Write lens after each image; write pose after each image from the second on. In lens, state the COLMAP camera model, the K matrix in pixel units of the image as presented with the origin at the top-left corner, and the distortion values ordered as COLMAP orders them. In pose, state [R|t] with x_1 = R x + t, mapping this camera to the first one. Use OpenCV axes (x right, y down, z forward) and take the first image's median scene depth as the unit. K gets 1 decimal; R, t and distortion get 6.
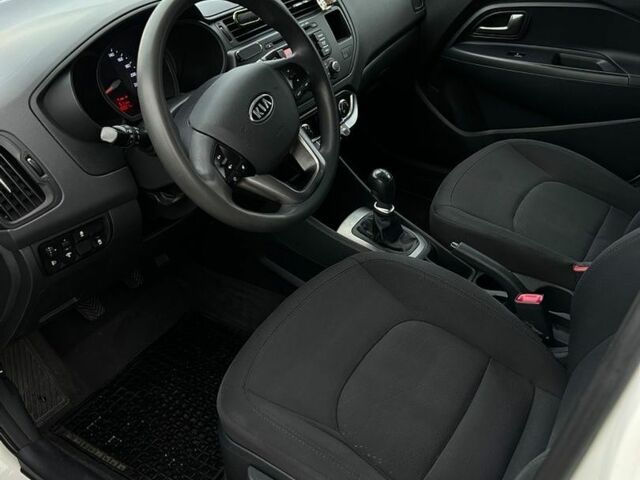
lens RADIAL K [[636.7, 0, 309.6], [0, 636.7, 240.0], [0, 0, 1]] dist [0.080859, -0.118020]
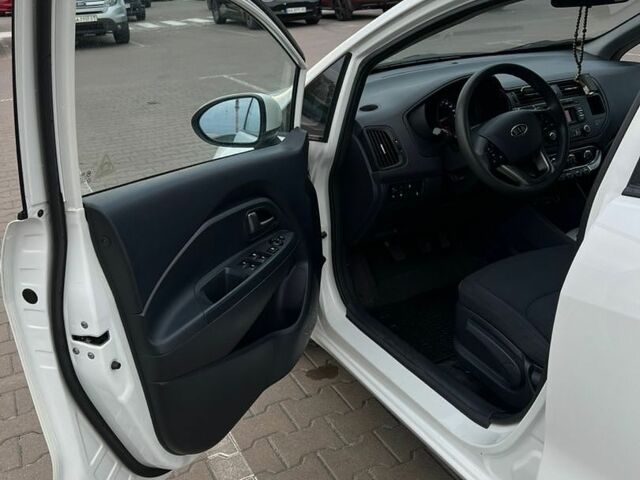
lens RADIAL K [[636.7, 0, 309.6], [0, 636.7, 240.0], [0, 0, 1]] dist [0.080859, -0.118020]
pose [[0.874321, 0.180046, -0.450718, 0.284427], [-0.253493, 0.961320, -0.107722, 0.445659], [0.413889, 0.208438, 0.886143, -0.816932]]
